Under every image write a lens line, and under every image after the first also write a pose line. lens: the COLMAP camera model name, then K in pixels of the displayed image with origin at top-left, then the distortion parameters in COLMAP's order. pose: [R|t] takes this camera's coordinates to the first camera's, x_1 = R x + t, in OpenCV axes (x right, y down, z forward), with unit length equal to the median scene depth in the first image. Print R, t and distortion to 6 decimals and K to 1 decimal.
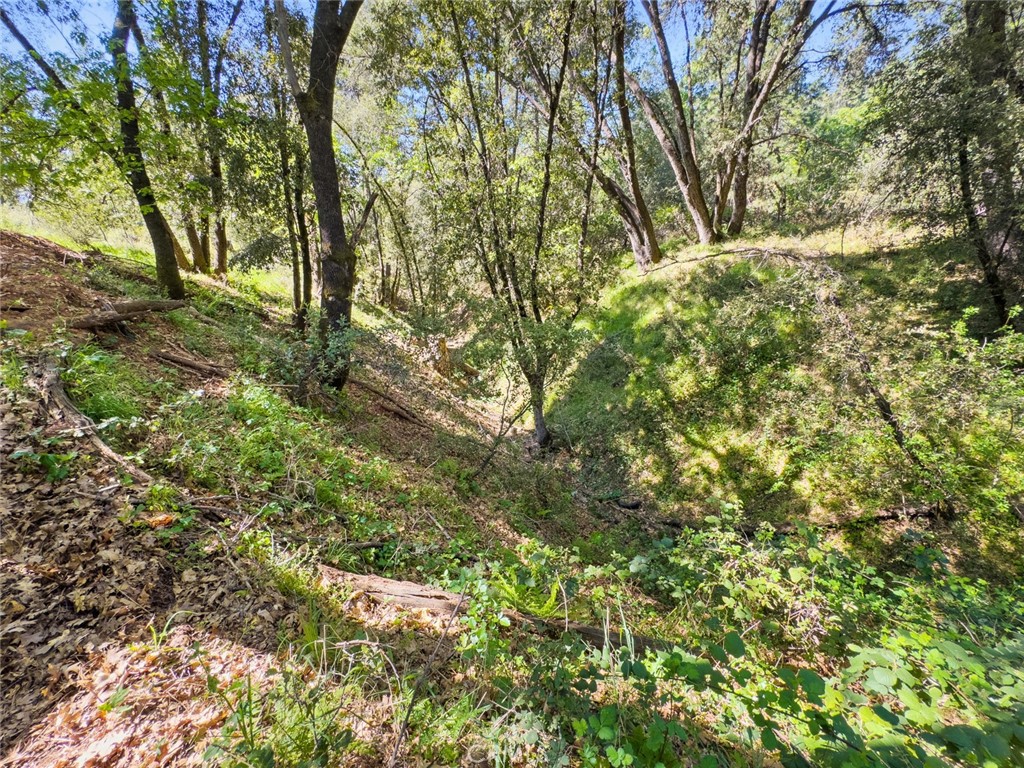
lens RADIAL K [[418.2, 0, 509.9], [0, 418.2, 384.2], [0, 0, 1]] dist [-0.024270, 0.011512]
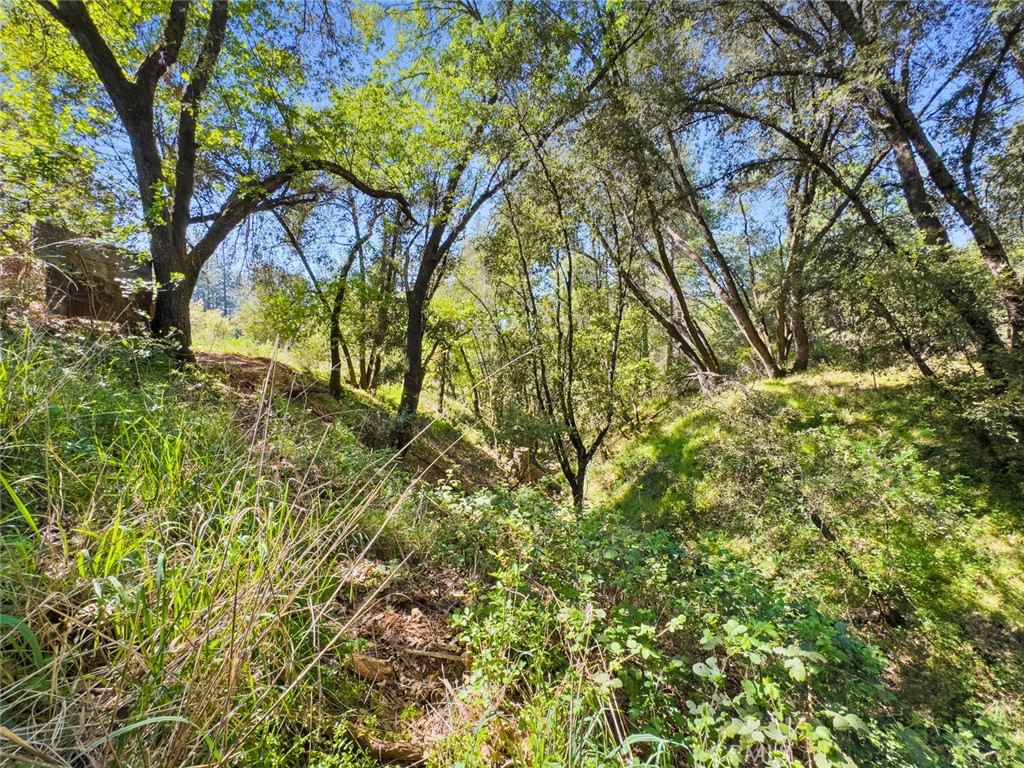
lens RADIAL K [[418.2, 0, 508.9], [0, 418.2, 383.2], [0, 0, 1]] dist [-0.024270, 0.011512]
pose [[0.943104, 0.018900, -0.331960, 0.244180], [-0.125731, 0.944522, -0.303429, 0.096709], [0.307809, 0.327903, 0.893159, -0.183724]]
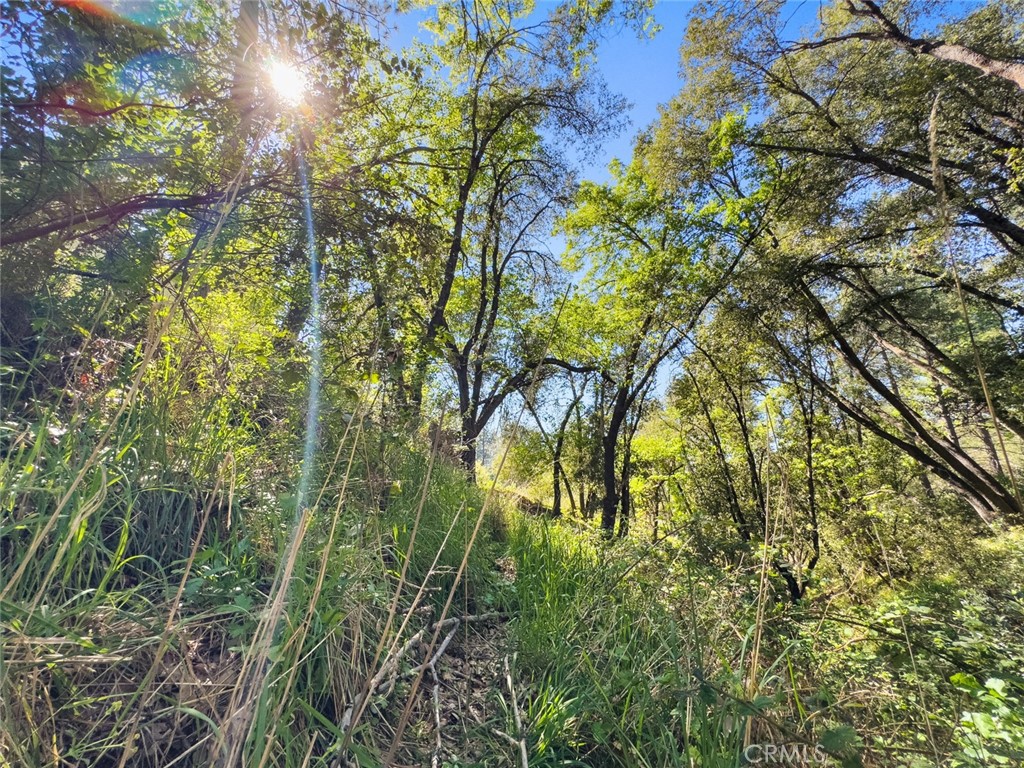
lens RADIAL K [[418.2, 0, 515.6], [0, 418.2, 381.5], [0, 0, 1]] dist [-0.024270, 0.011512]
pose [[0.654355, -0.219371, -0.723668, 0.463969], [-0.276753, 0.821126, -0.499159, 0.201800], [0.703724, 0.526904, 0.476596, -0.345062]]
